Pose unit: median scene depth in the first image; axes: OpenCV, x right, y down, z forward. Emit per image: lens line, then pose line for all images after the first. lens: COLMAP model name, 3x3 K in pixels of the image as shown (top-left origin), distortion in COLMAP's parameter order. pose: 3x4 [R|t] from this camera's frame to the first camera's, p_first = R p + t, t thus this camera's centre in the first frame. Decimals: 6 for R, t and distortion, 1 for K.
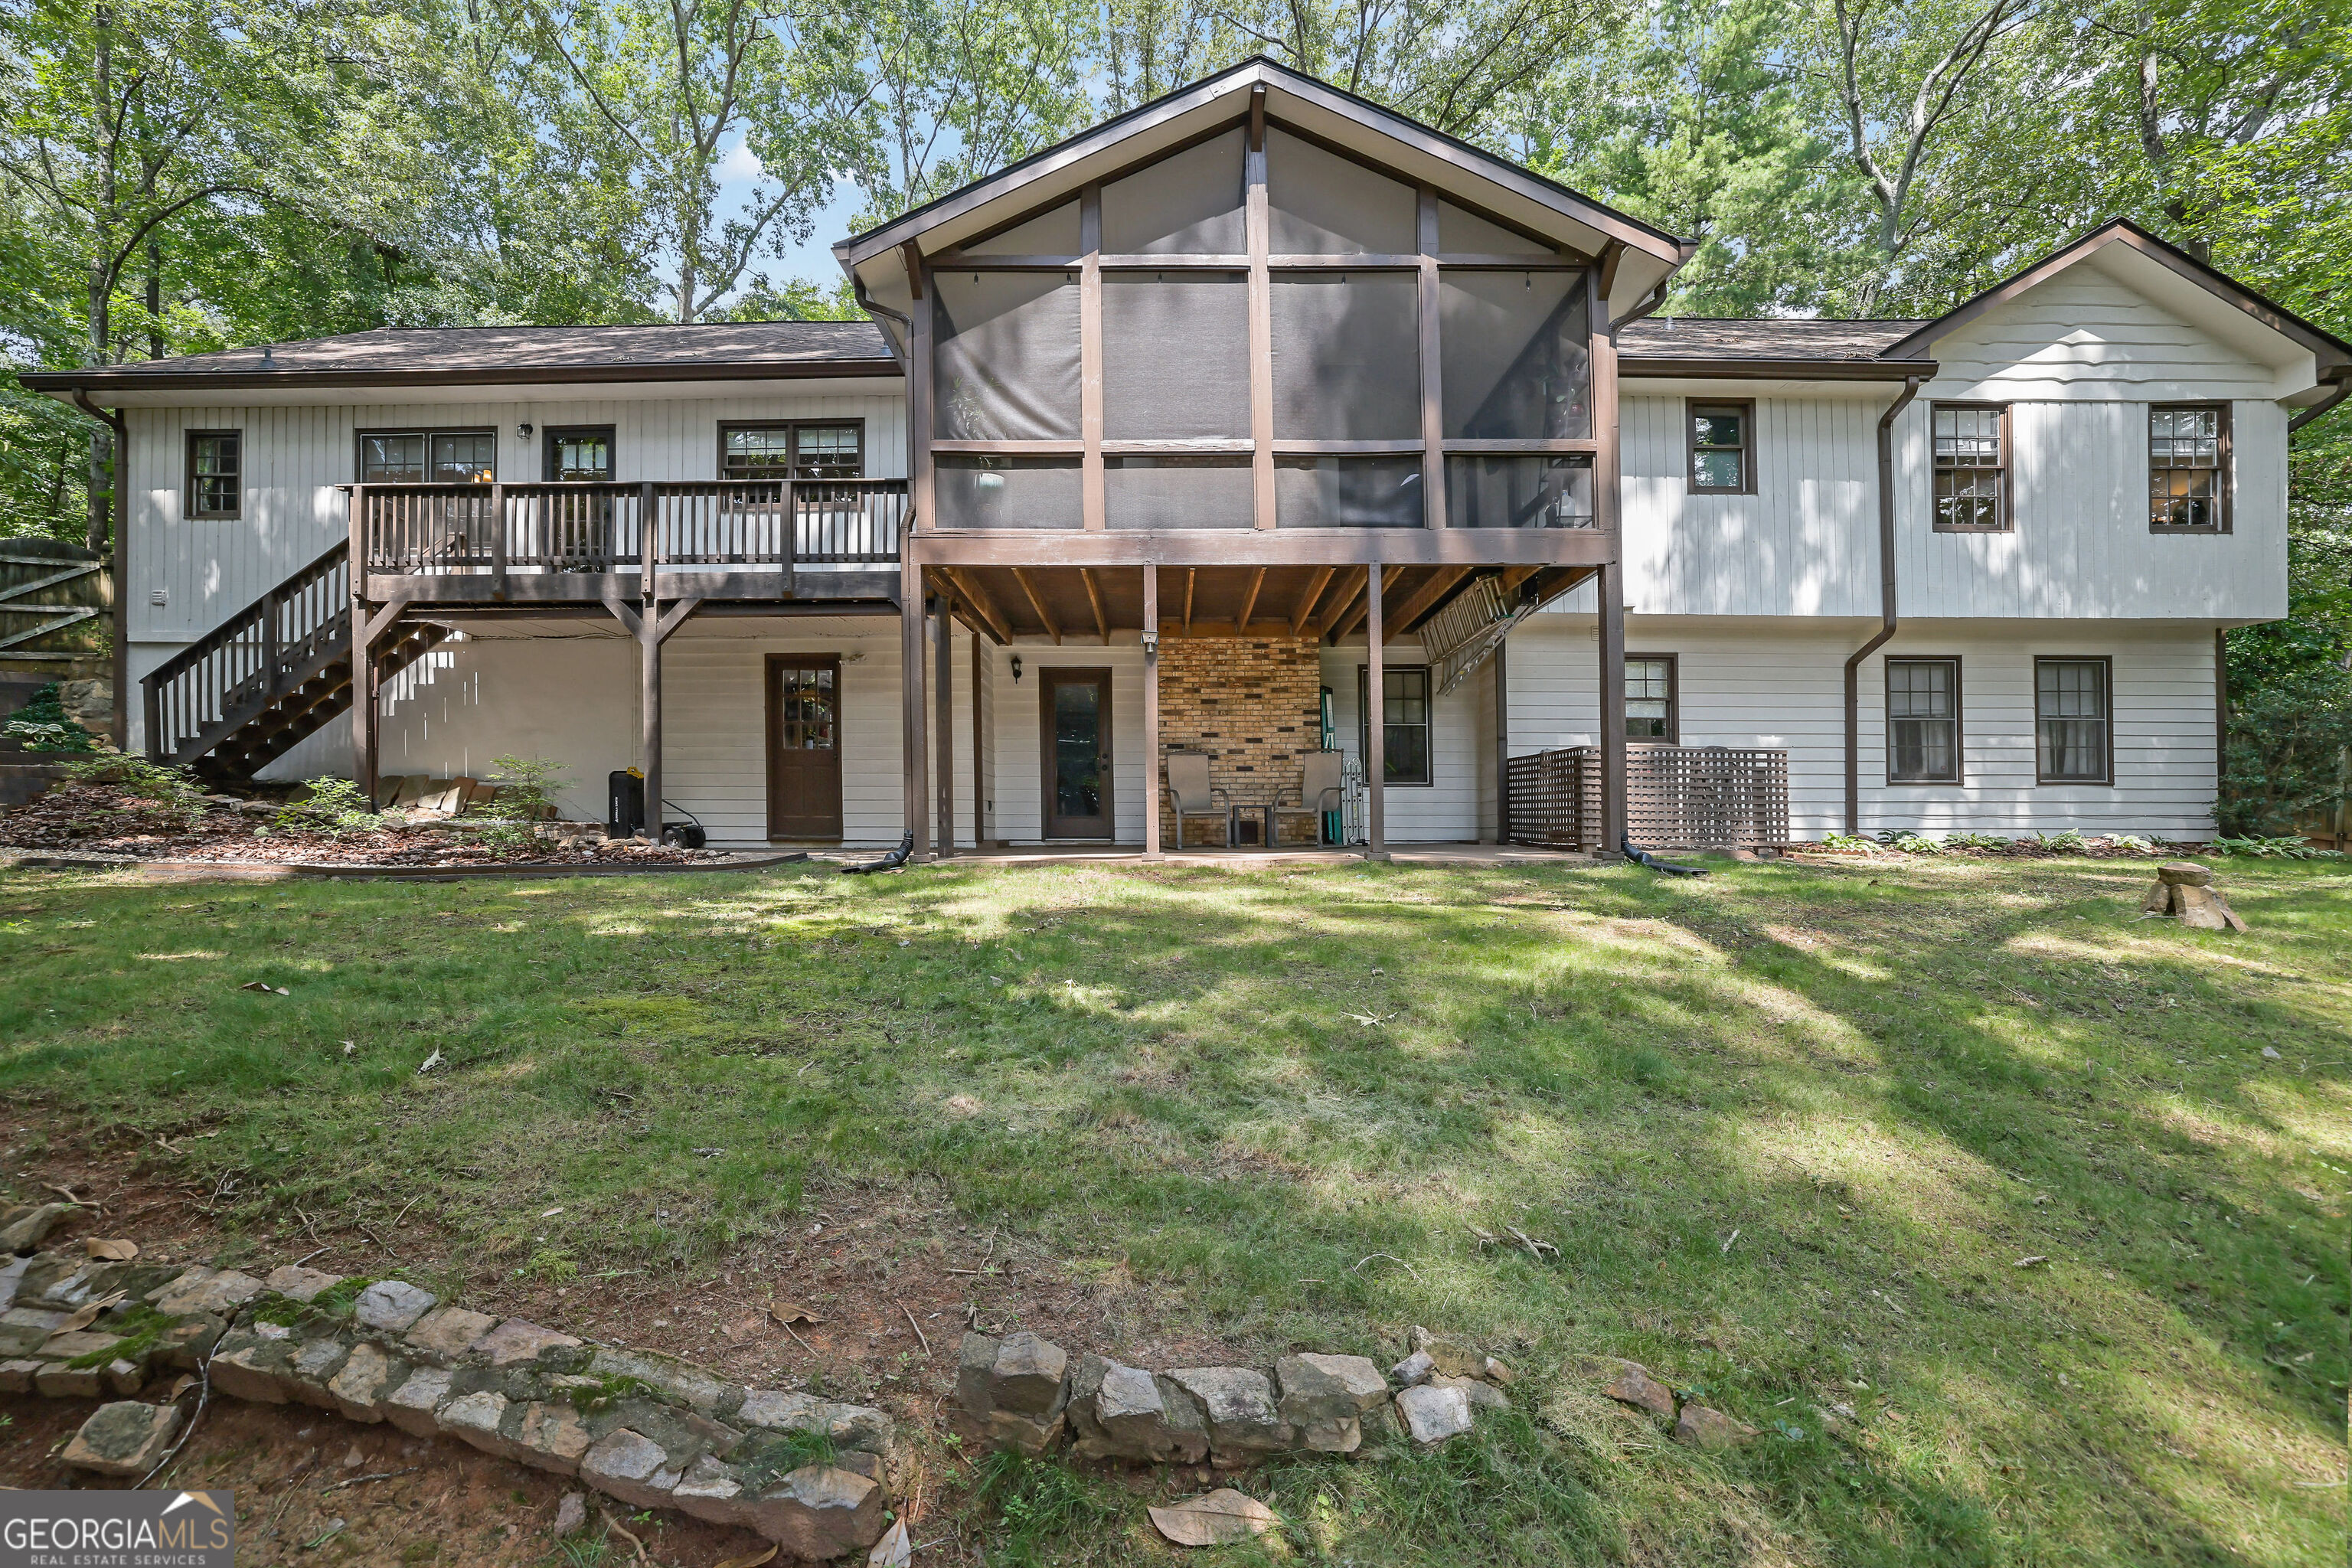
lens RADIAL K [[1021.2, 0, 1176.0], [0, 1021.2, 784.0], [0, 0, 1]] dist [-0.033856, 0.013836]
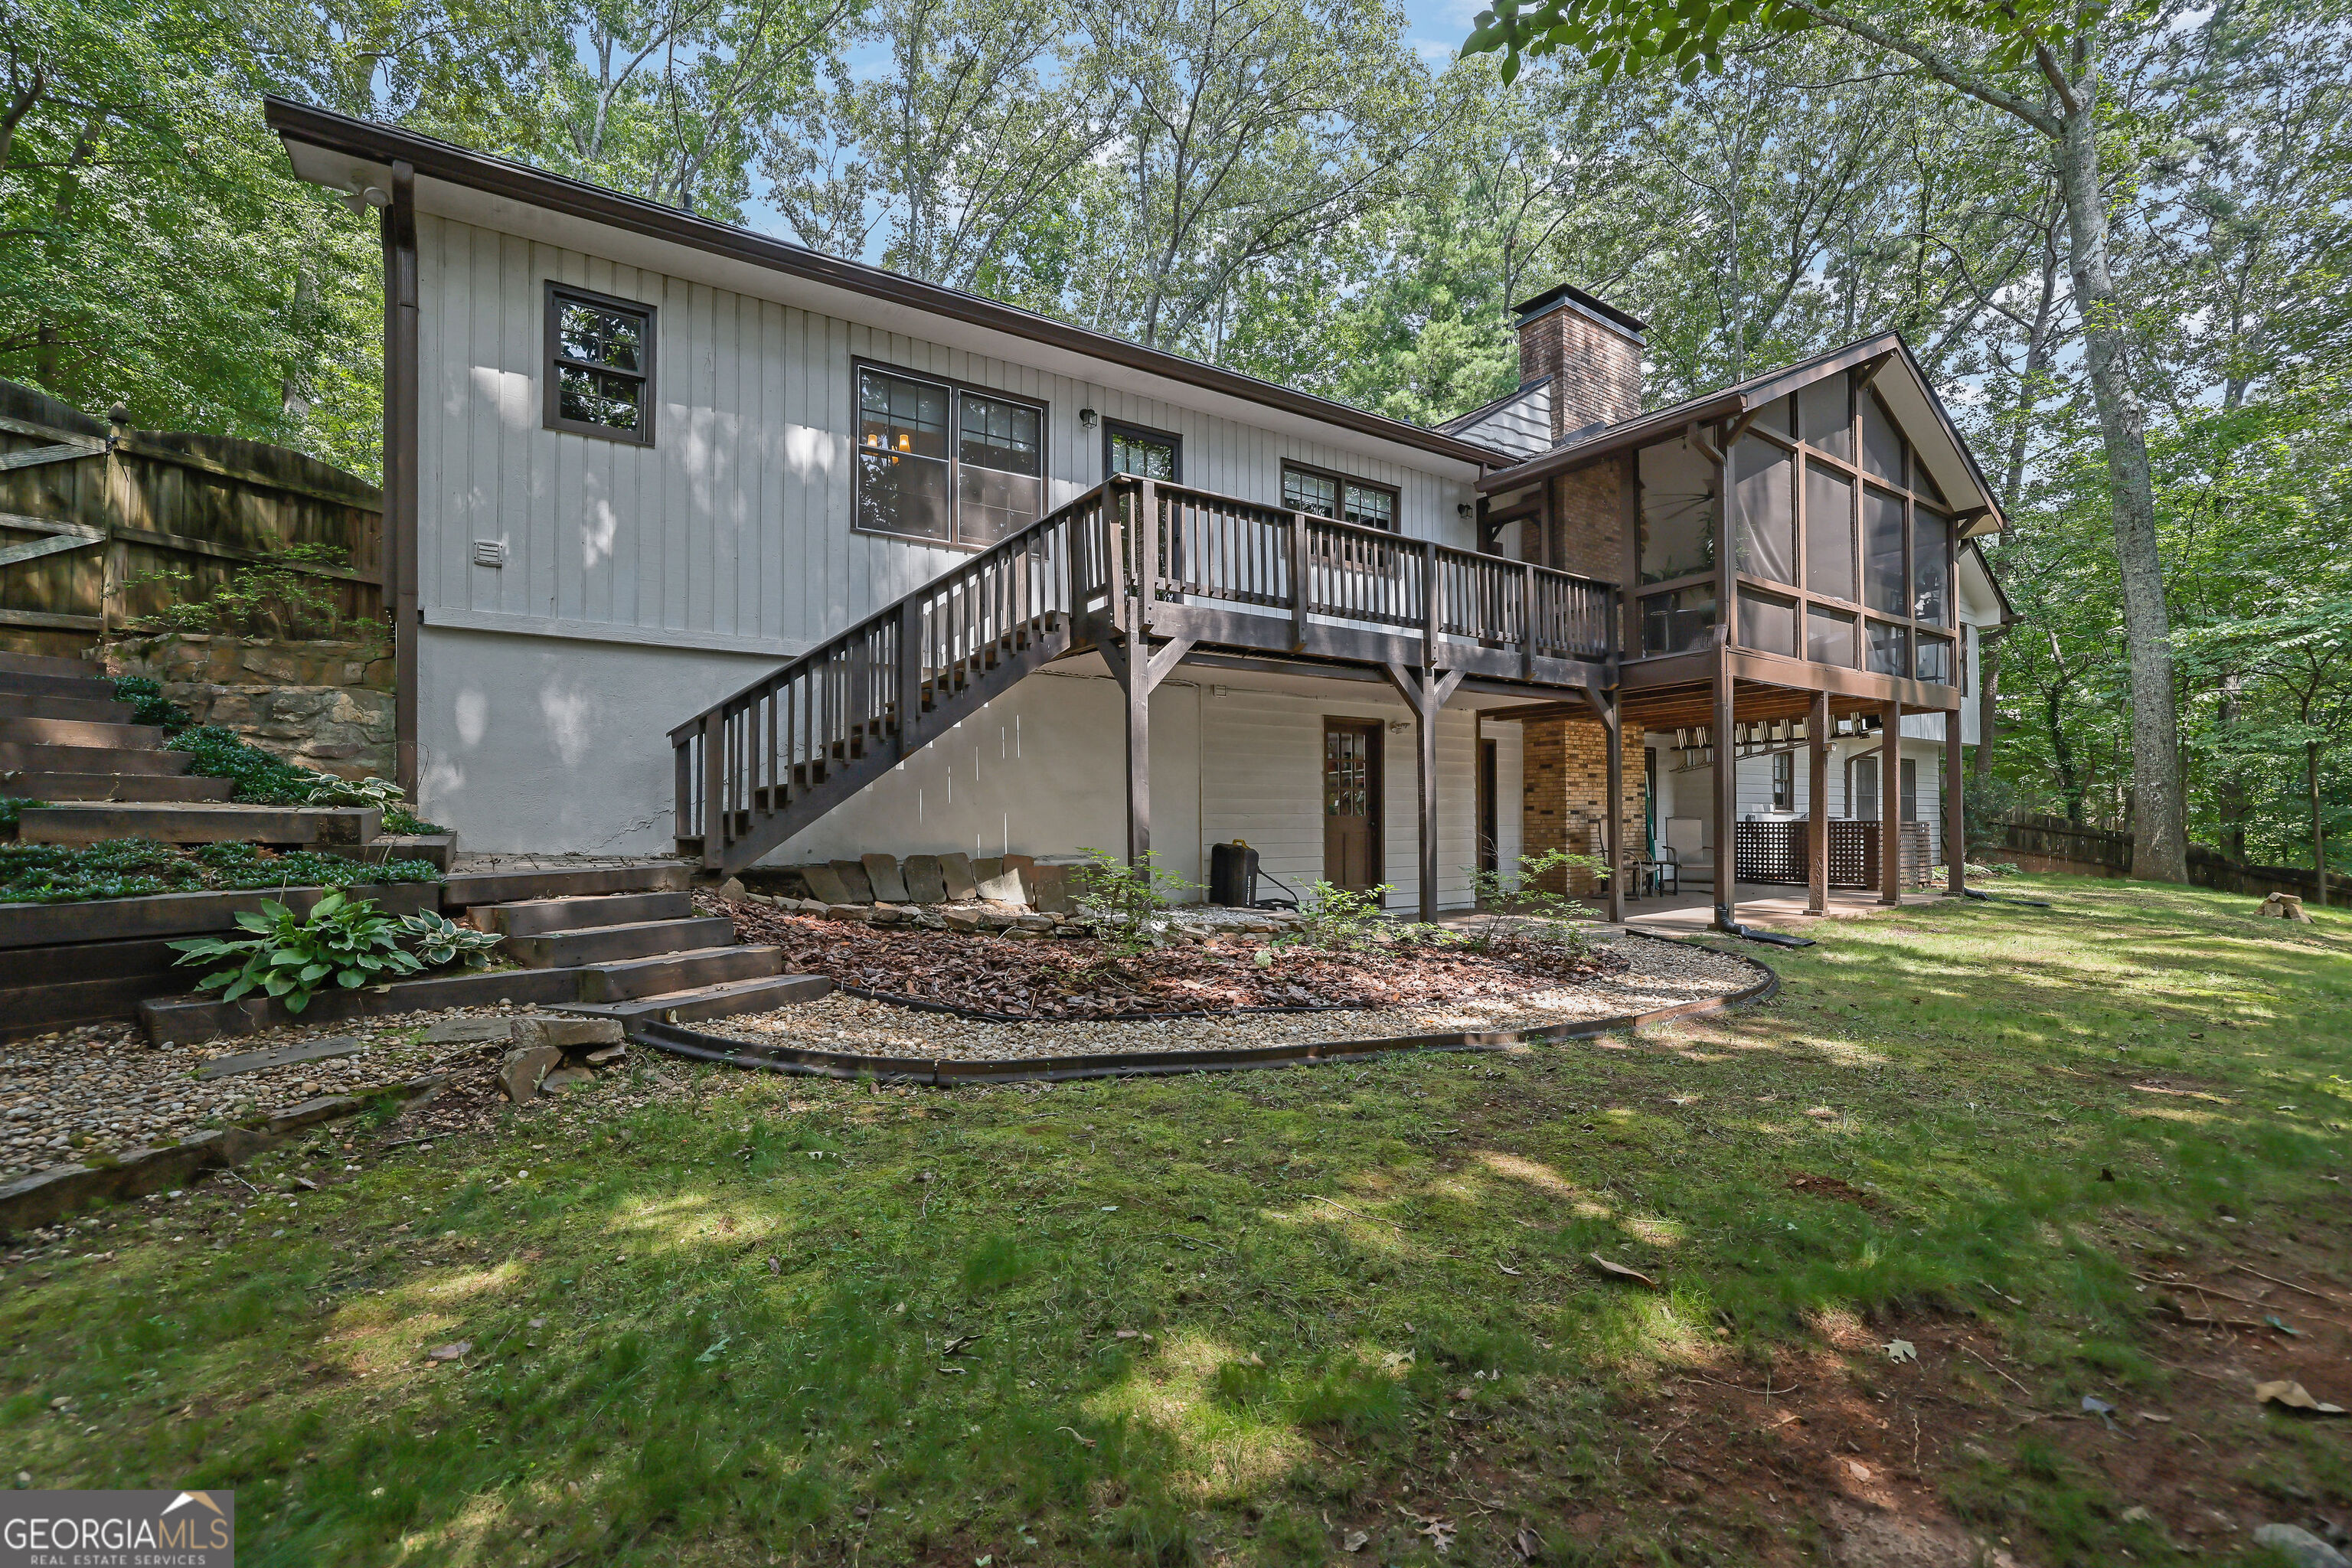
lens RADIAL K [[1021.2, 0, 1176.0], [0, 1021.2, 784.0], [0, 0, 1]] dist [-0.033856, 0.013836]
pose [[0.816166, 0.015347, 0.577613, -1.087743], [-0.007037, 0.999837, -0.016623, -0.048860], [-0.577774, 0.009503, 0.816141, 0.315733]]
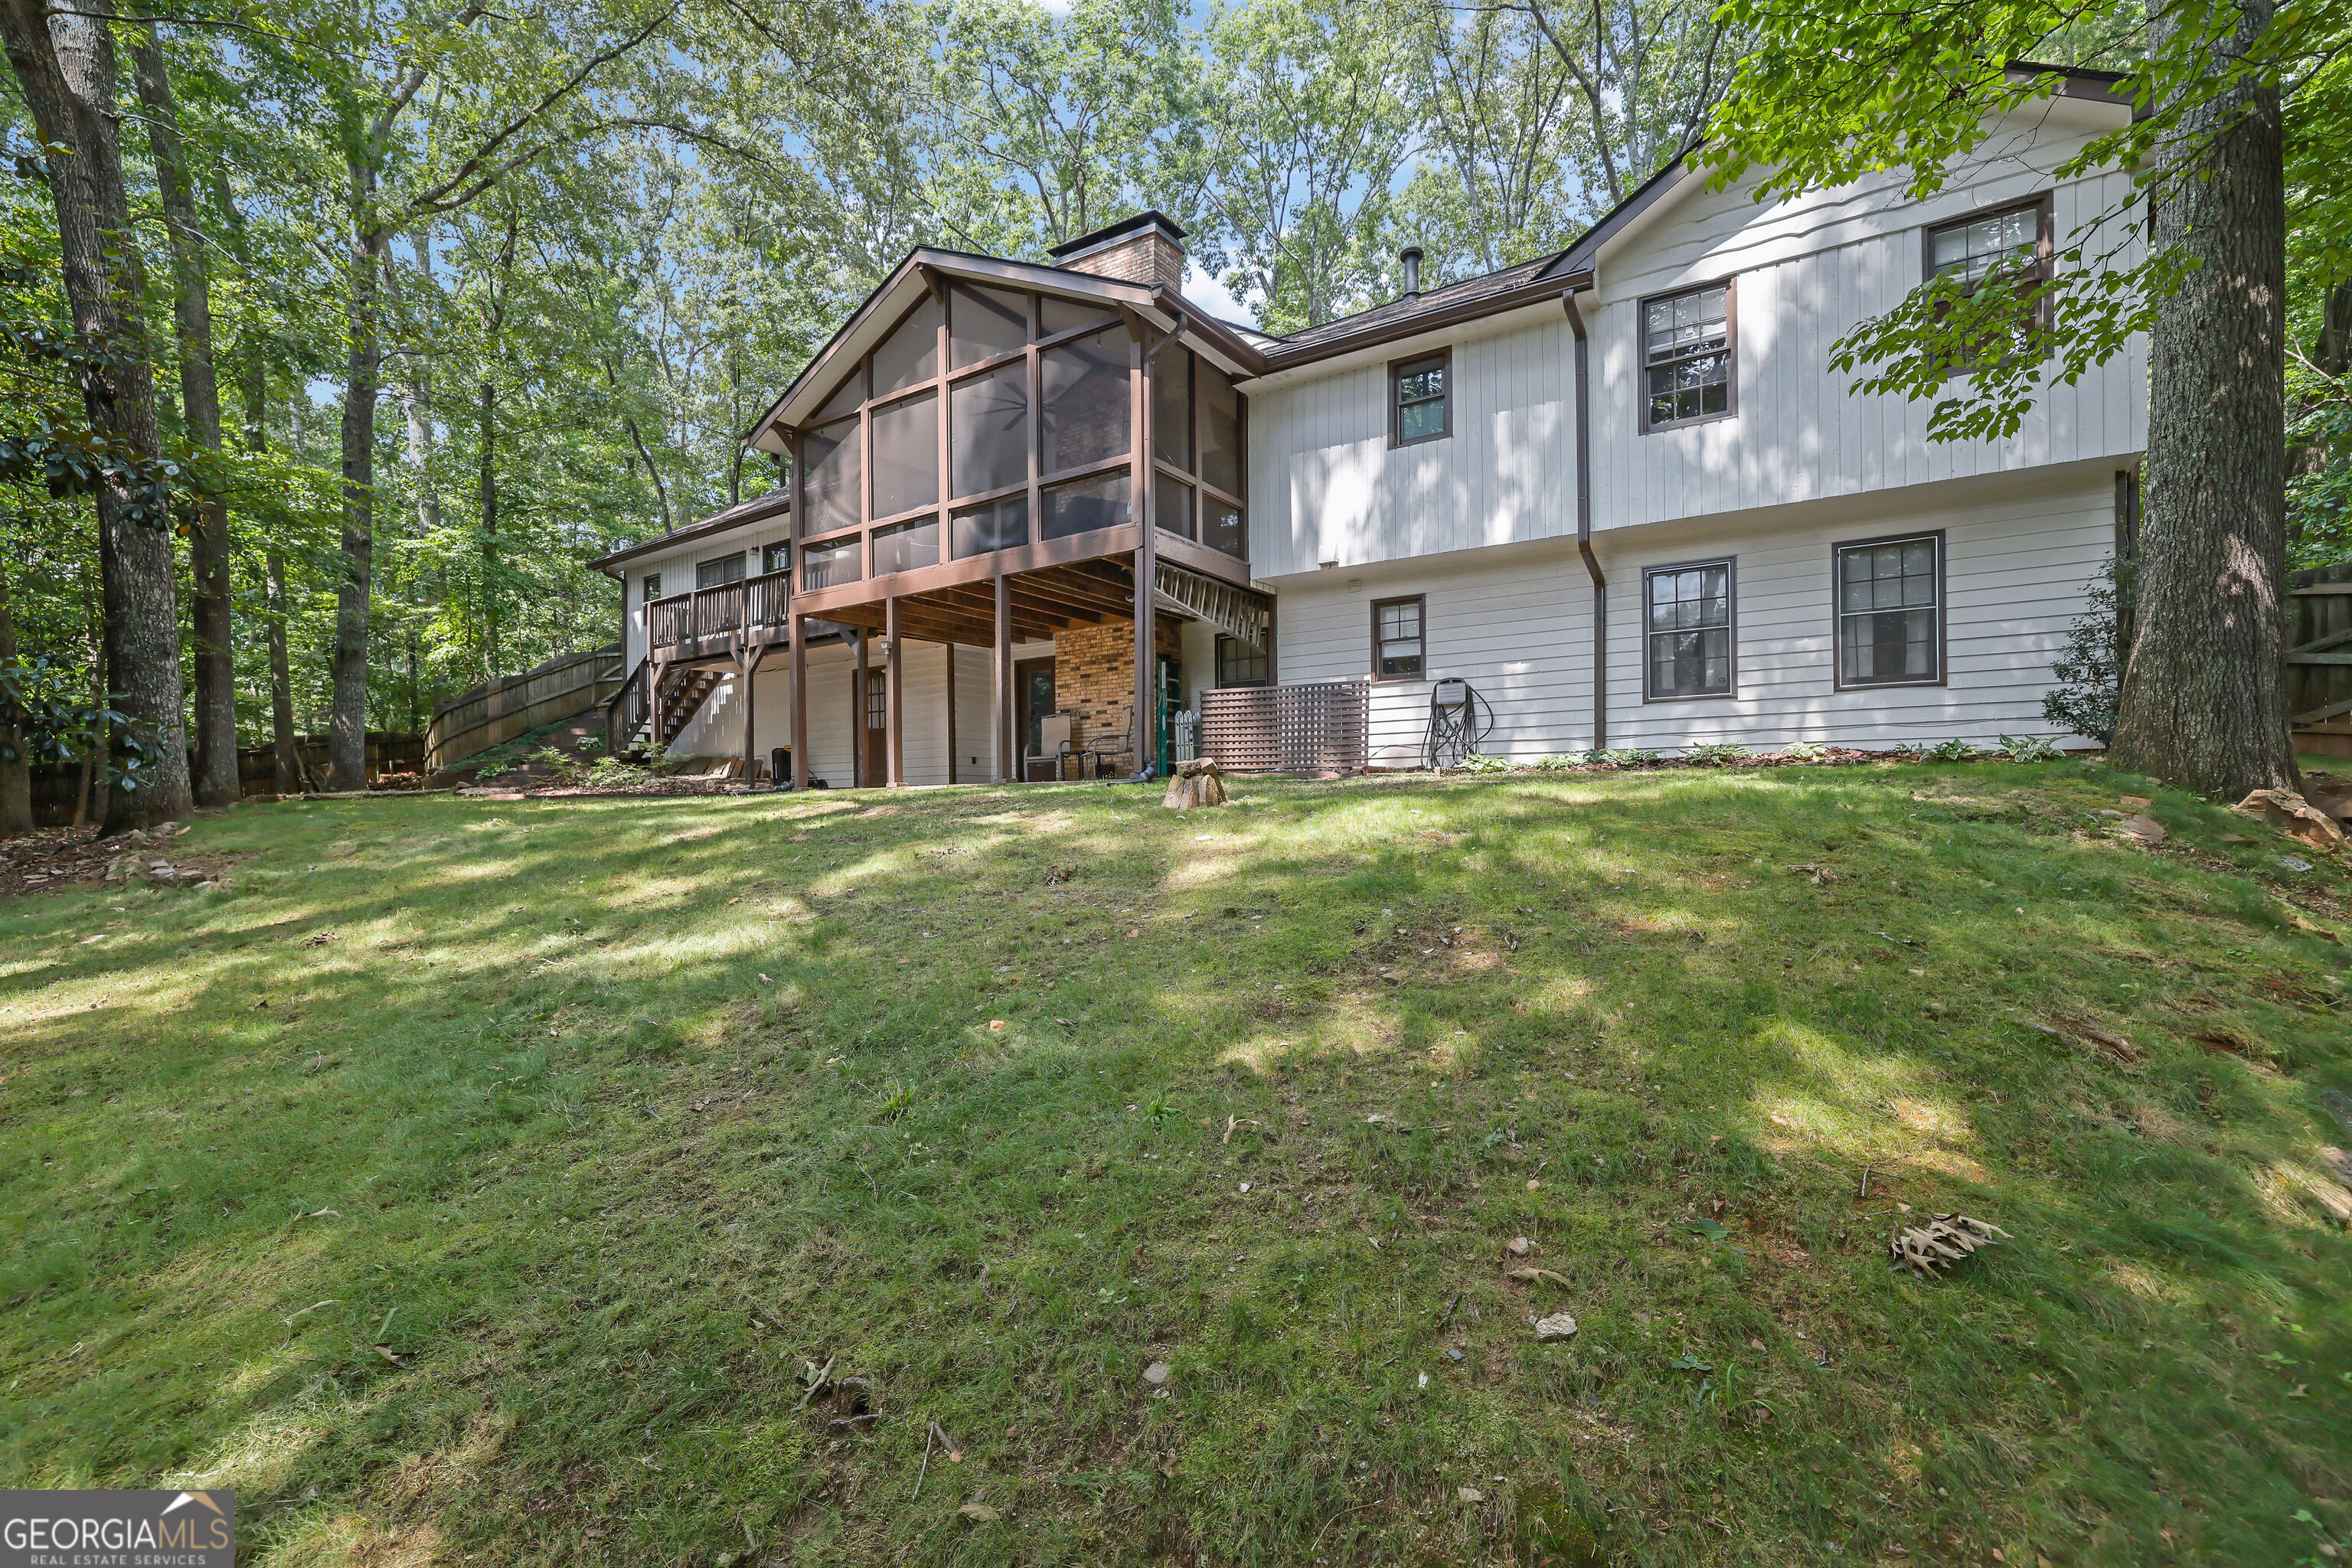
lens RADIAL K [[1021.2, 0, 1176.0], [0, 1021.2, 784.0], [0, 0, 1]] dist [-0.033856, 0.013836]
pose [[0.840684, -0.026775, -0.540863, 0.889331], [0.037731, 0.999246, 0.009179, 0.054364], [0.540210, -0.028124, 0.841060, -0.057413]]
